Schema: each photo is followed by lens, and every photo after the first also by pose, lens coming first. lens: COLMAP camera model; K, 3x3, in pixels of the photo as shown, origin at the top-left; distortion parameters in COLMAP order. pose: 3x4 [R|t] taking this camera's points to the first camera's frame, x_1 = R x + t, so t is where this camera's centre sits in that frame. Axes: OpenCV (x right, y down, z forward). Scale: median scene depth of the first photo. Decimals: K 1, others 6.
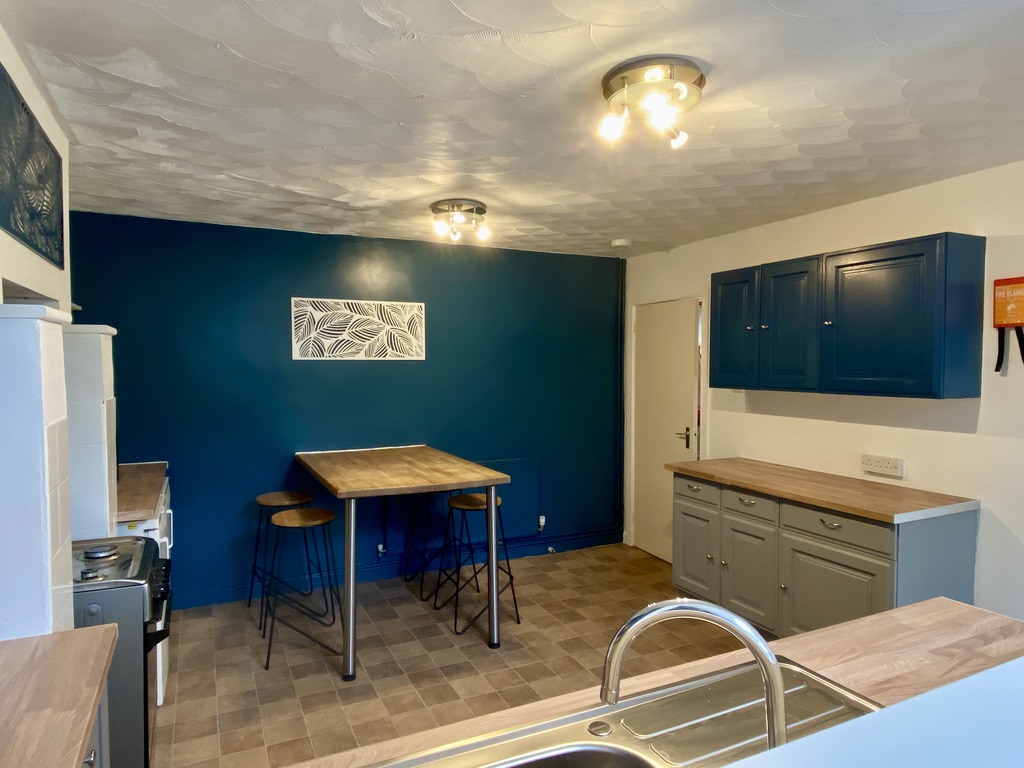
lens RADIAL K [[644.2, 0, 516.1], [0, 644.2, 383.1], [0, 0, 1]] dist [-0.005405, -0.001975]
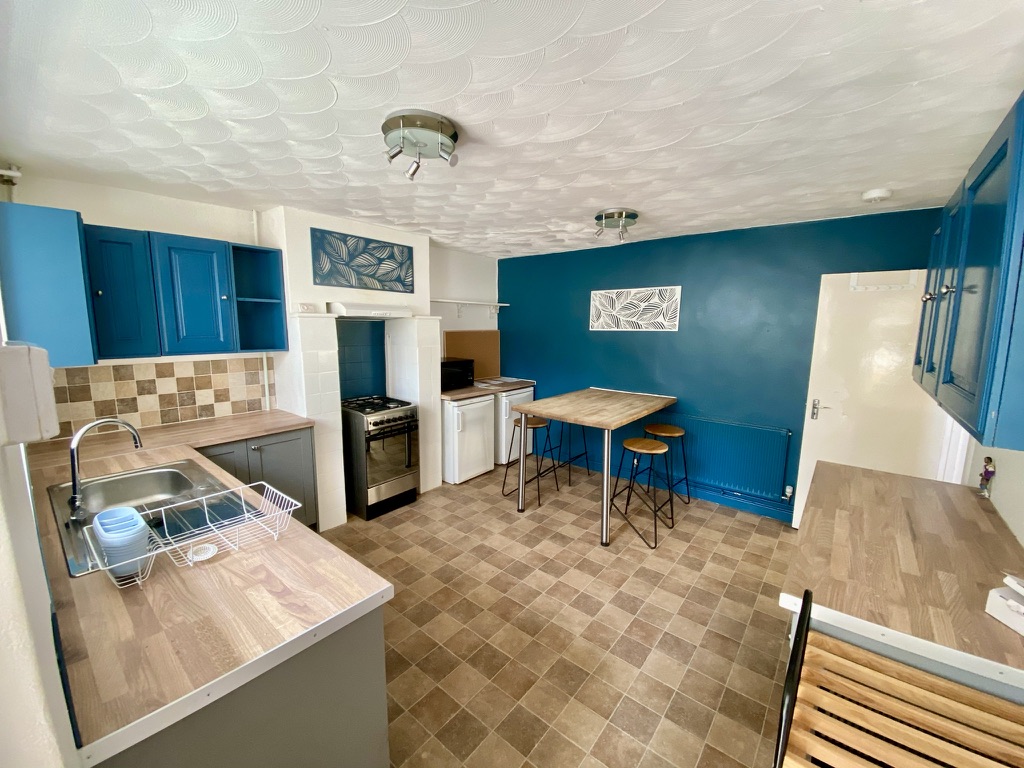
lens RADIAL K [[412.5, 0, 503.2], [0, 412.5, 387.3], [0, 0, 1]] dist [-0.014265, -0.005563]
pose [[0.387661, 0.140291, -0.911064, 0.637950], [-0.044891, 0.990051, 0.133353, -0.027156], [0.920708, -0.010797, 0.390103, 0.467839]]
